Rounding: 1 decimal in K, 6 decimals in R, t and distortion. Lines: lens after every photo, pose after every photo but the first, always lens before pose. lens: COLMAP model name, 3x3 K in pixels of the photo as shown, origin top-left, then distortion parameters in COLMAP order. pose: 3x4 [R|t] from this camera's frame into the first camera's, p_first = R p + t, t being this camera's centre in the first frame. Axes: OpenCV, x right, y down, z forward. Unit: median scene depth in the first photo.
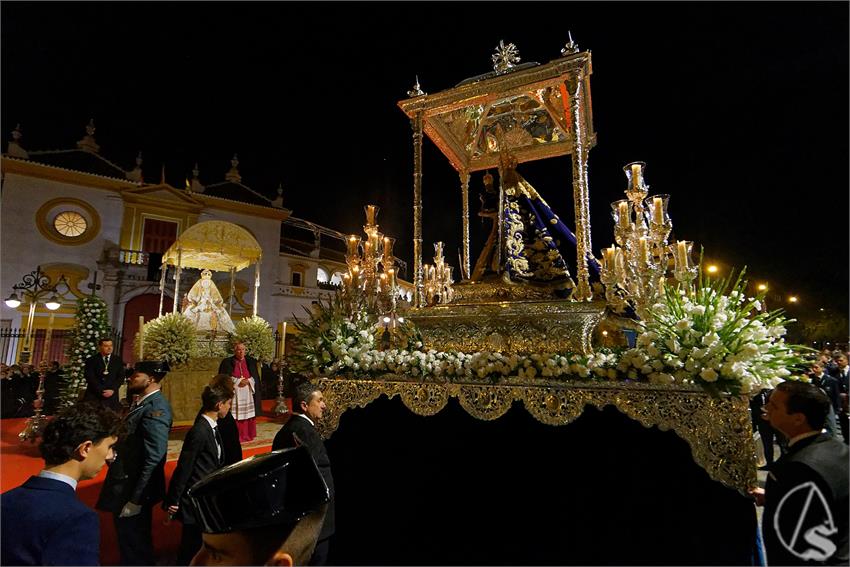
lens RADIAL K [[405.5, 0, 428.3], [0, 405.5, 286.6], [0, 0, 1]] dist [-0.002970, -0.002127]
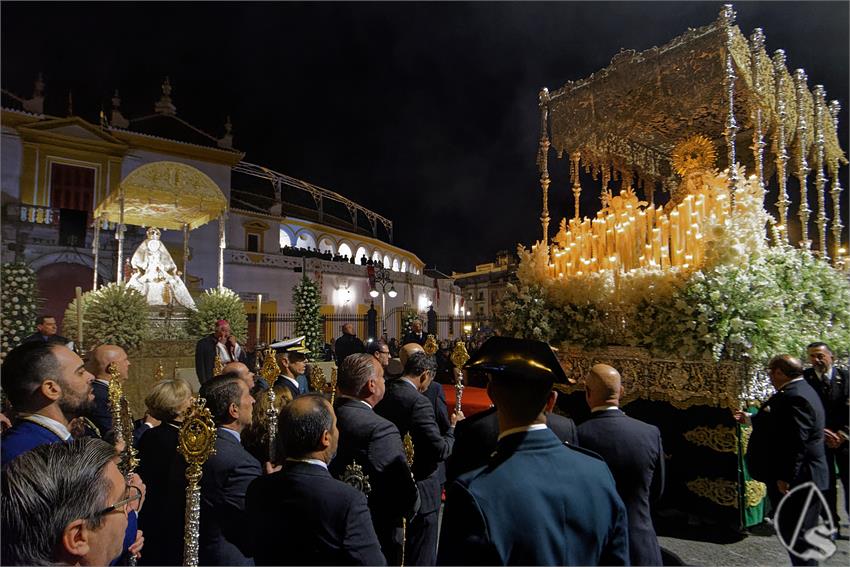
lens RADIAL K [[519.8, 0, 426.7], [0, 519.8, 284.4], [0, 0, 1]] dist [0.001099, -0.001949]
pose [[0.999767, -0.007429, 0.020277, -0.031987], [0.006192, 0.998153, 0.060439, 0.006123], [-0.020688, -0.060299, 0.997966, 0.001743]]
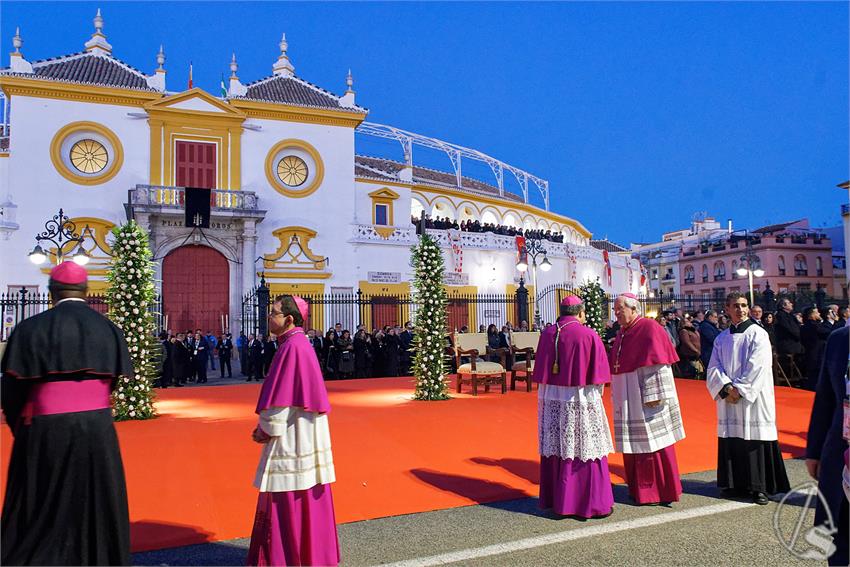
lens RADIAL K [[636.1, 0, 418.6], [0, 636.1, 285.1], [0, 0, 1]] dist [-0.015229, 0.006078]
pose [[0.966826, -0.032165, -0.253401, -0.012037], [0.054707, 0.995095, 0.082418, 0.028731], [0.249507, -0.093547, 0.963844, 0.001799]]
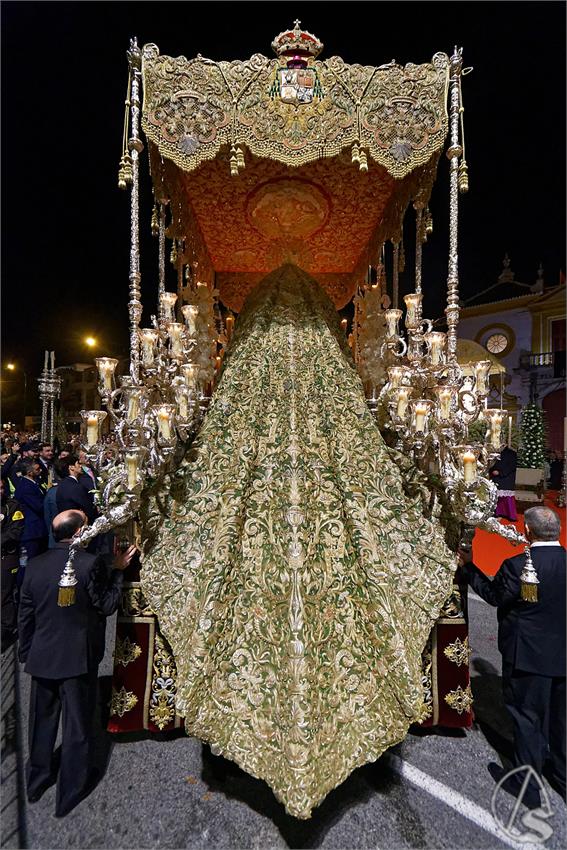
lens RADIAL K [[374.1, 0, 284.5], [0, 374.1, 426.2], [0, 0, 1]] dist [-0.000165, -0.000016]
pose [[0.158674, -0.013843, -0.987234, 0.309925], [0.135170, 0.990791, 0.007833, 0.013933], [0.978035, -0.134687, 0.159084, 0.142946]]
